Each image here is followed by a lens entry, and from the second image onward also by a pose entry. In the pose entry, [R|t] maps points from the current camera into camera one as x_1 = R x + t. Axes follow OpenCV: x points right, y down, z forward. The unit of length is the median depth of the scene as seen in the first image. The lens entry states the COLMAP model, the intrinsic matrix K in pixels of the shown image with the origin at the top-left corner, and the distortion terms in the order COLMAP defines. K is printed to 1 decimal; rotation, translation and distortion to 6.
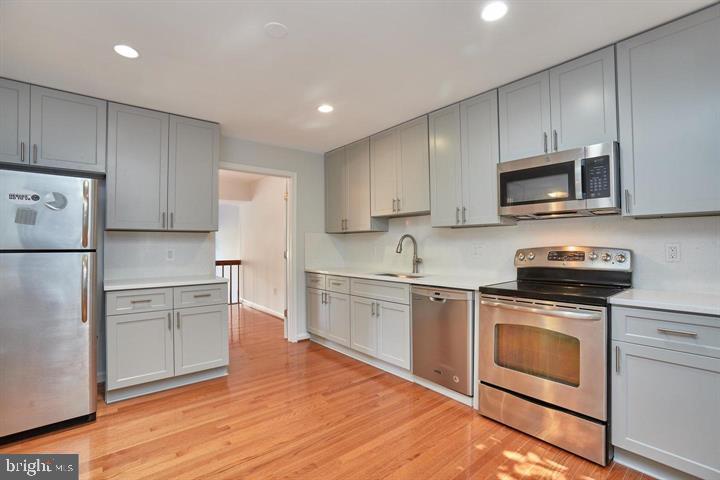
lens RADIAL K [[330.0, 0, 360.0], [0, 330.0, 240.0], [0, 0, 1]] dist [-0.088089, 0.039636]
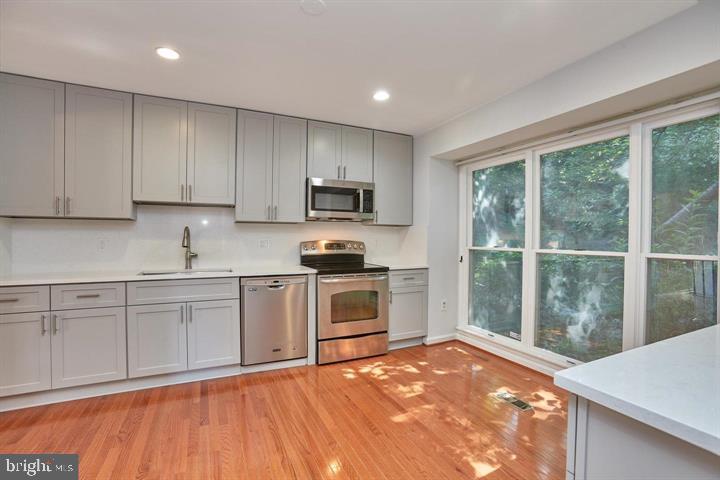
lens RADIAL K [[330.0, 0, 360.0], [0, 330.0, 240.0], [0, 0, 1]] dist [-0.088089, 0.039636]
pose [[0.245514, -0.000392, 0.969393, -0.803664], [-0.017430, 0.999836, 0.004819, 0.009798], [-0.969236, -0.018080, 0.245467, 0.450086]]
